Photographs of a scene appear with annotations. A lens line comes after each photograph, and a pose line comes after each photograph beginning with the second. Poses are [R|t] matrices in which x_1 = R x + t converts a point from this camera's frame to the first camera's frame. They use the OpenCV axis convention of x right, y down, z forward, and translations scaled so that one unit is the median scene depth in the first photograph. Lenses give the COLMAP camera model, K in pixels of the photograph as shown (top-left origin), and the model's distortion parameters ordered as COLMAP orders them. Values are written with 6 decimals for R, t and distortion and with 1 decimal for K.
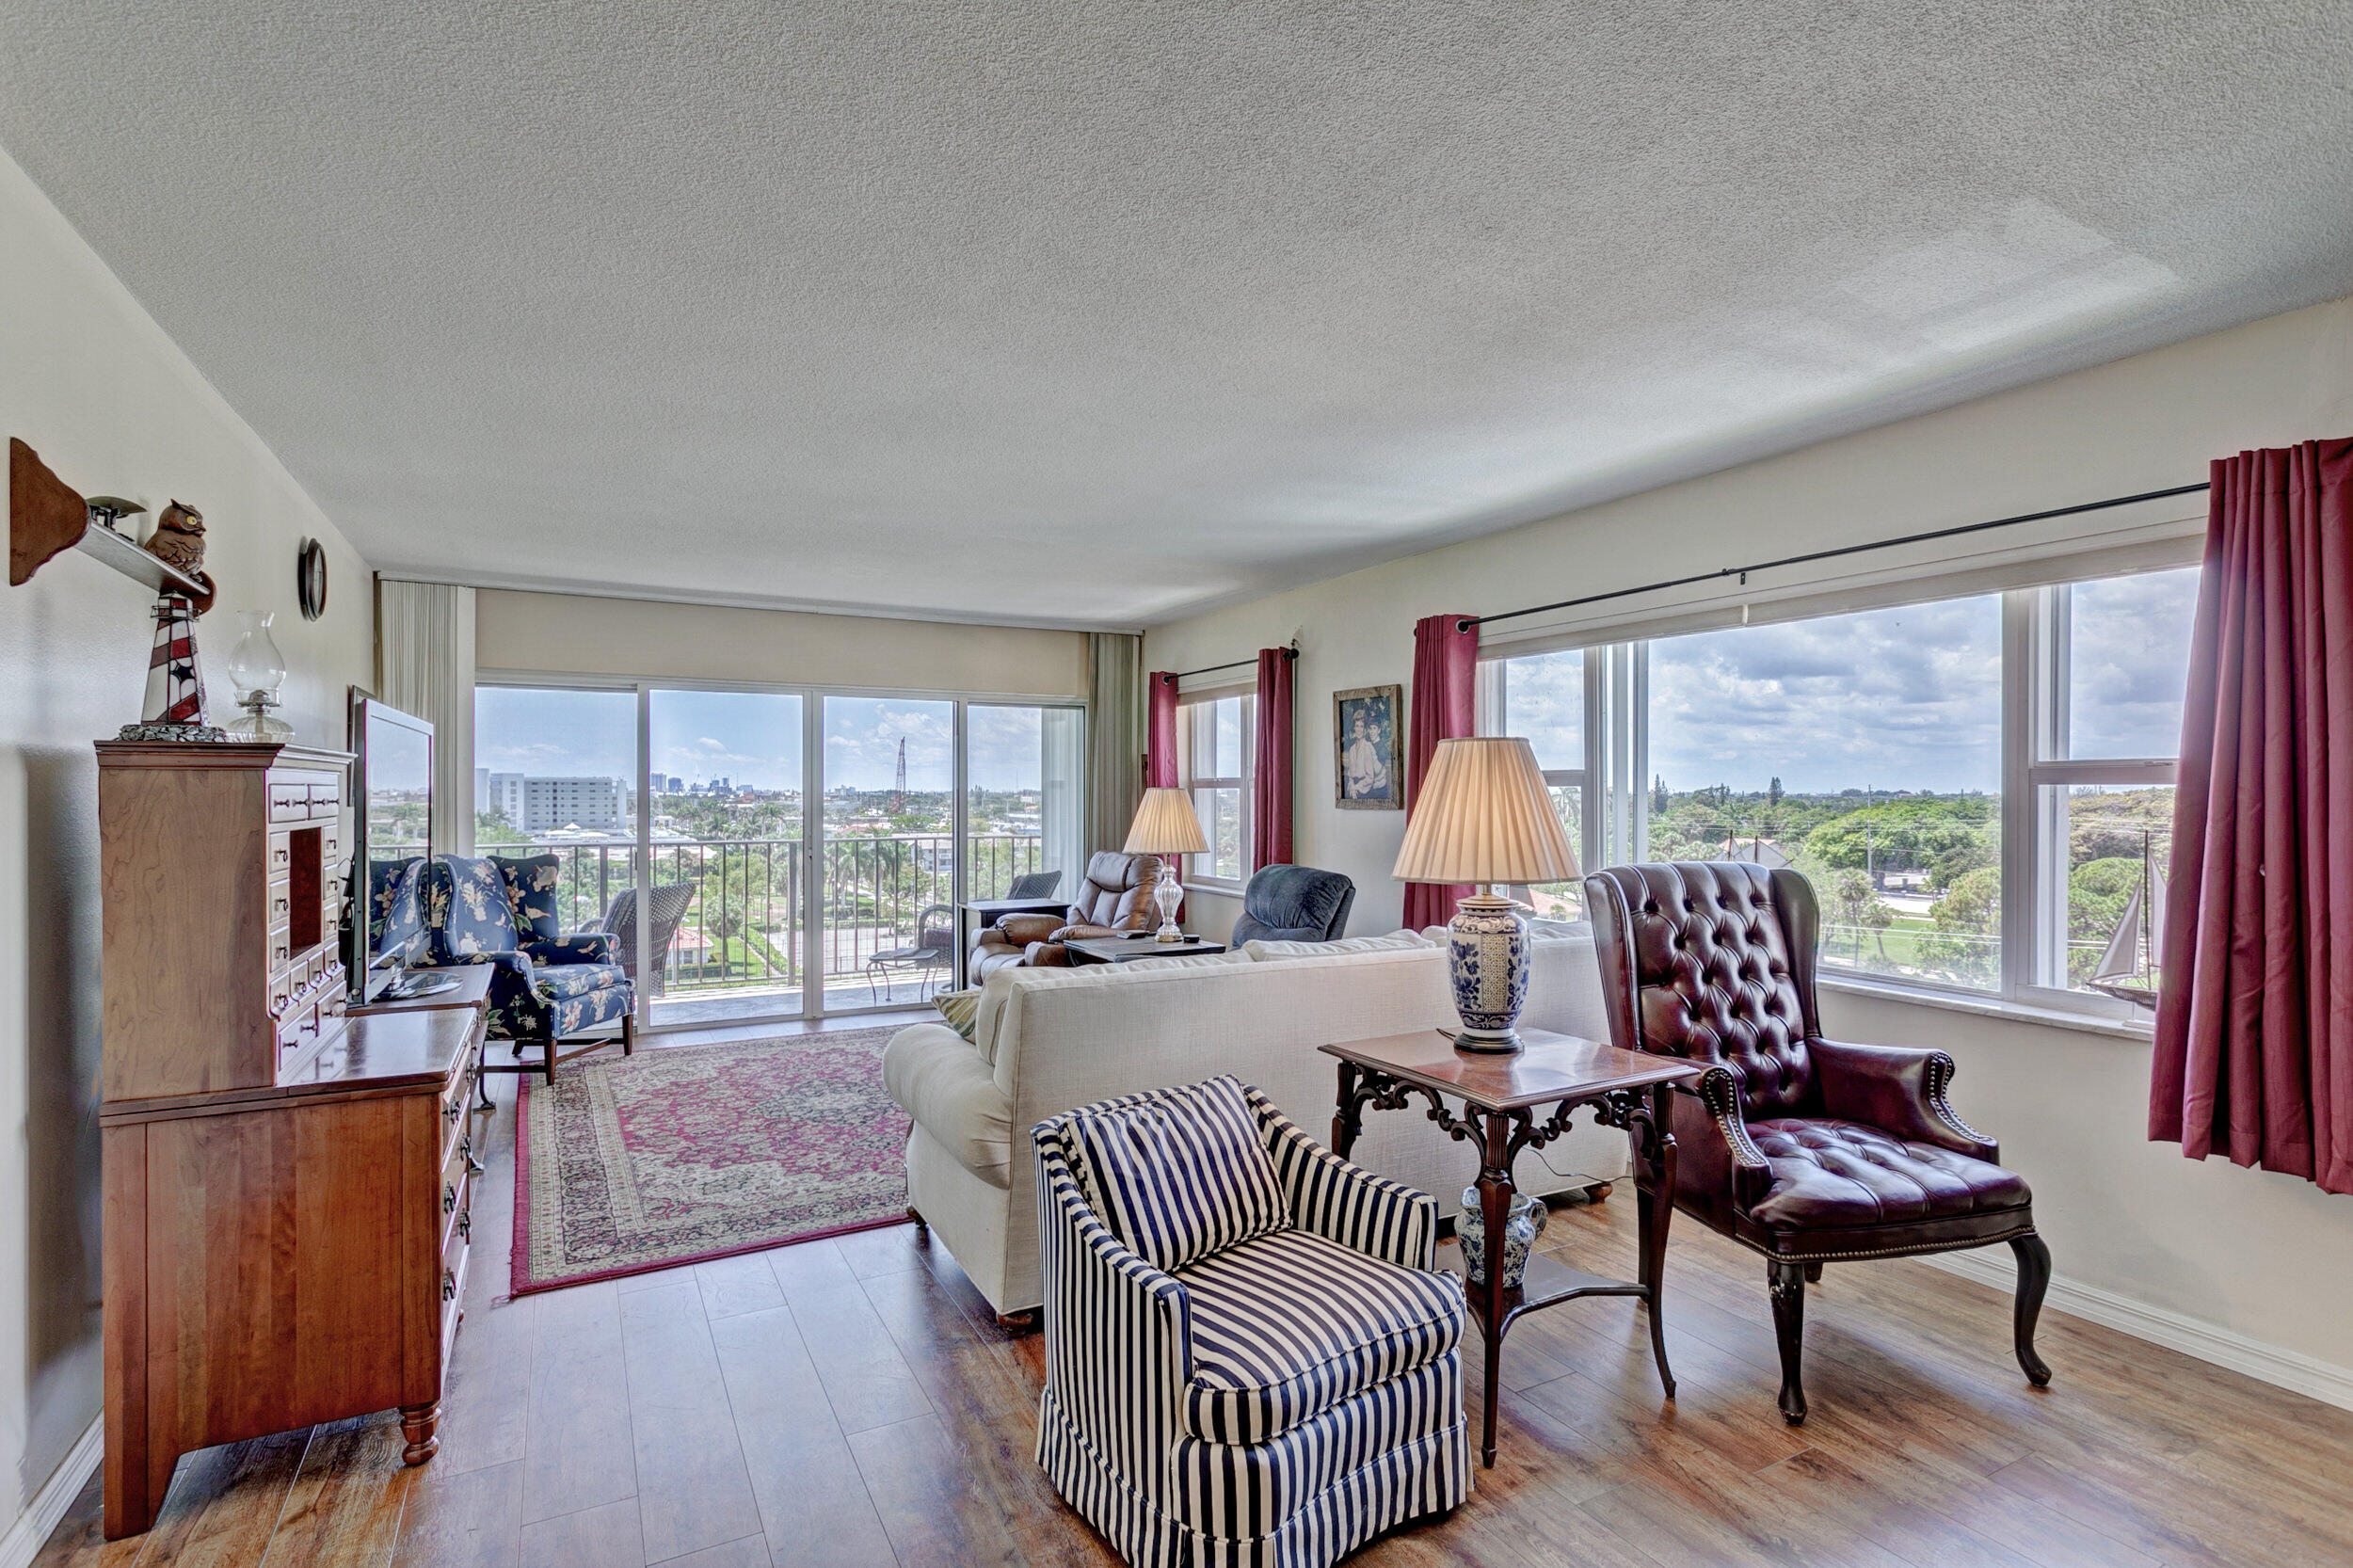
lens RADIAL K [[1134.5, 0, 1185.9], [0, 1134.5, 790.9], [0, 0, 1]] dist [-0.000257, -0.000374]
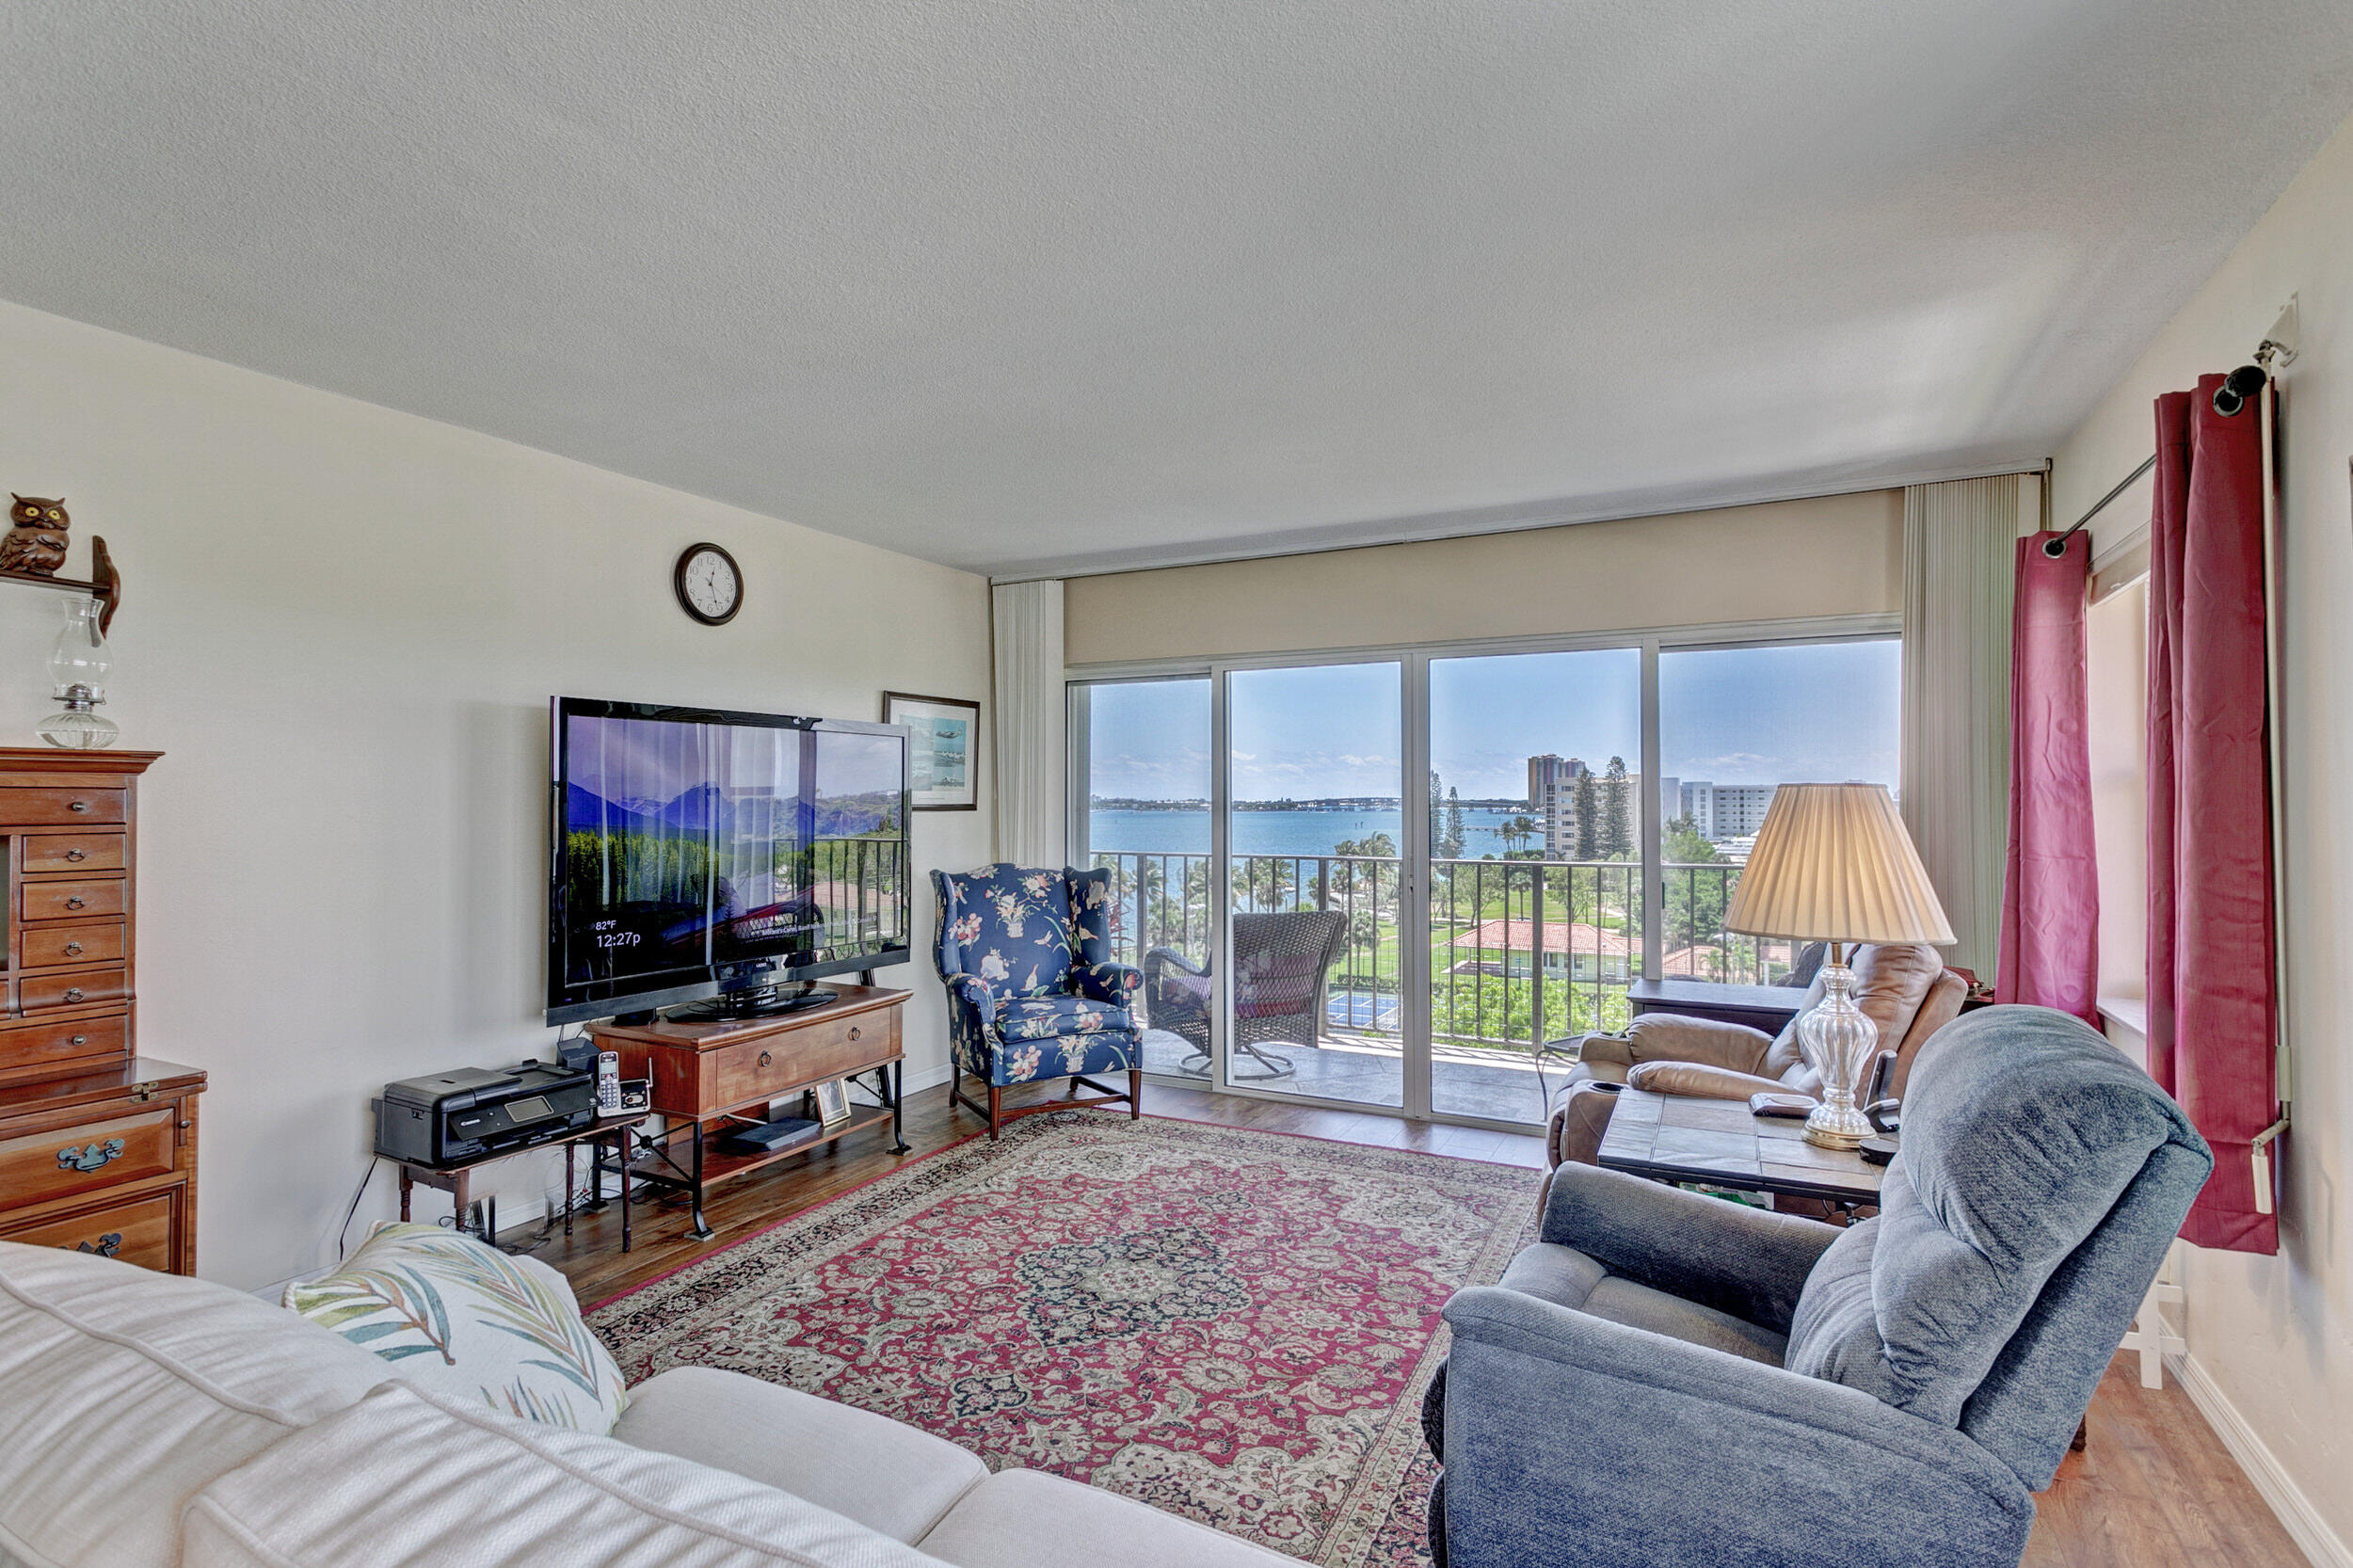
lens RADIAL K [[1134.5, 0, 1171.7], [0, 1134.5, 786.7], [0, 0, 1]] dist [-0.000257, -0.000374]
pose [[0.558982, -0.010774, -0.829110, 0.196773], [0.002218, 0.999931, -0.011498, 0.002946], [0.829177, 0.004588, 0.558968, 0.551558]]
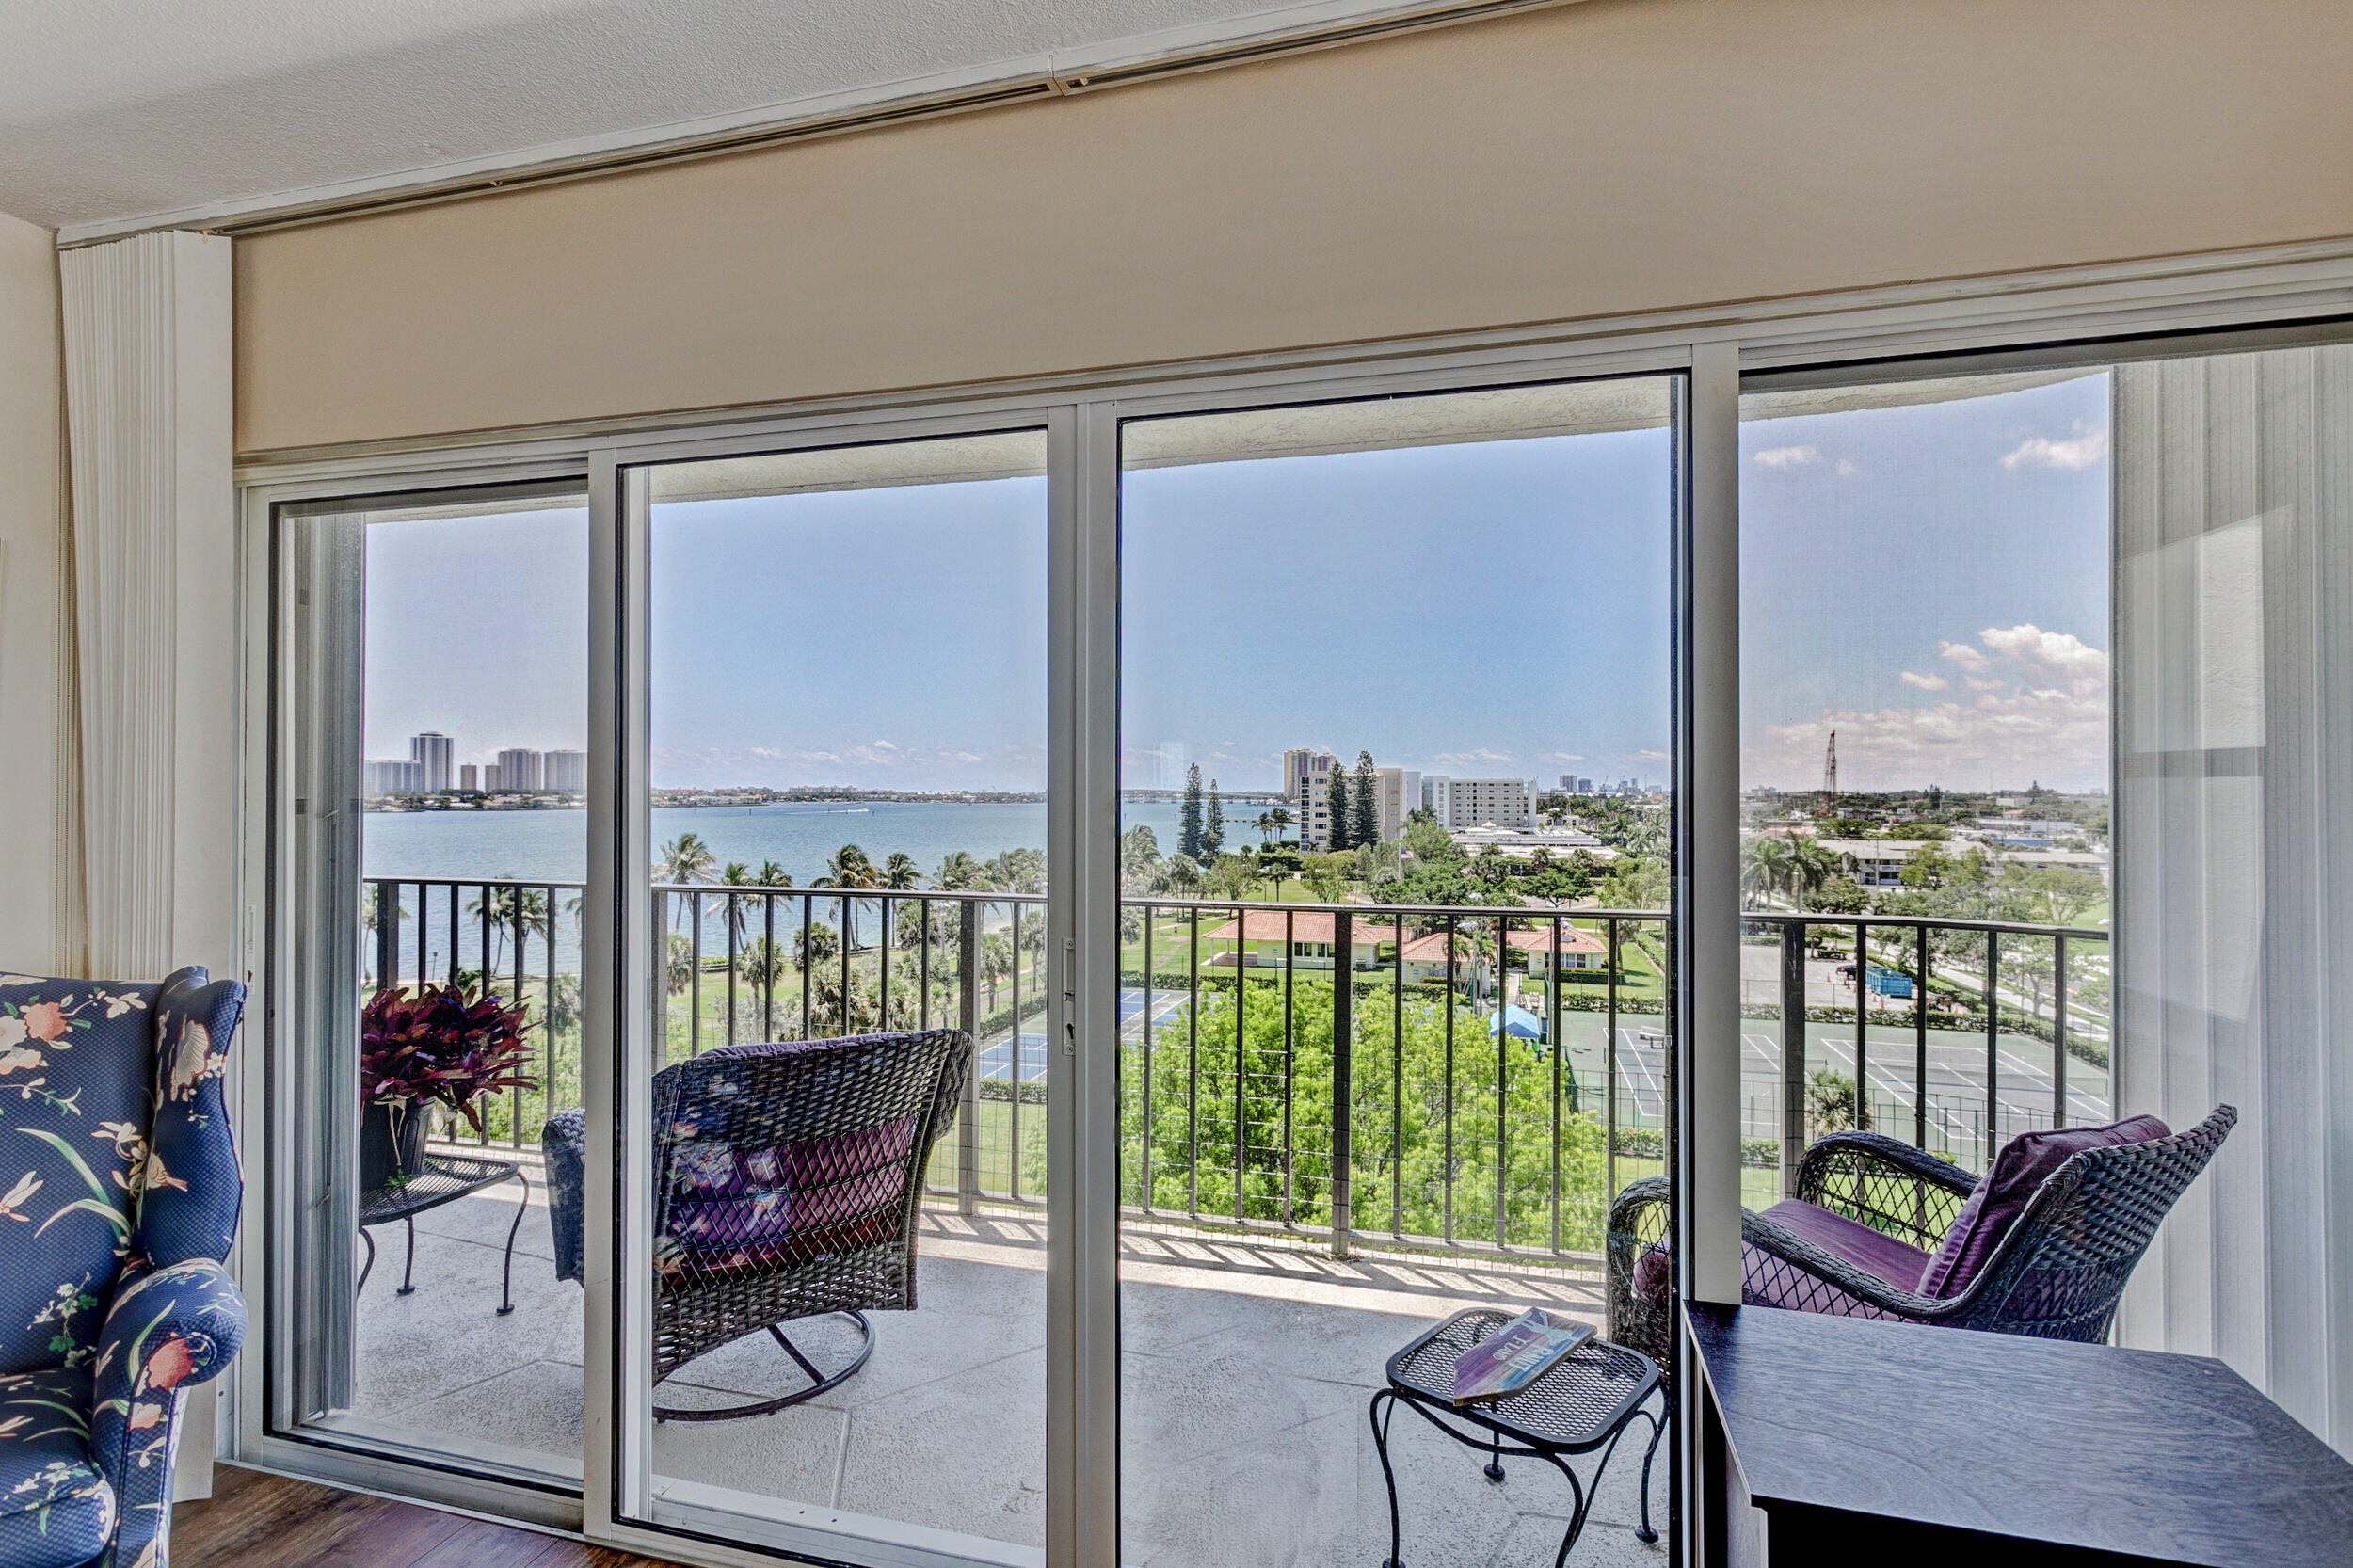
lens RADIAL K [[1134.5, 0, 1166.6], [0, 1134.5, 782.1], [0, 0, 1]] dist [-0.000257, -0.000374]
pose [[0.713657, -0.005609, -0.700472, -0.145565], [-0.000160, 0.999967, -0.008170, 0.003034], [0.700495, 0.005942, 0.713633, 0.945459]]
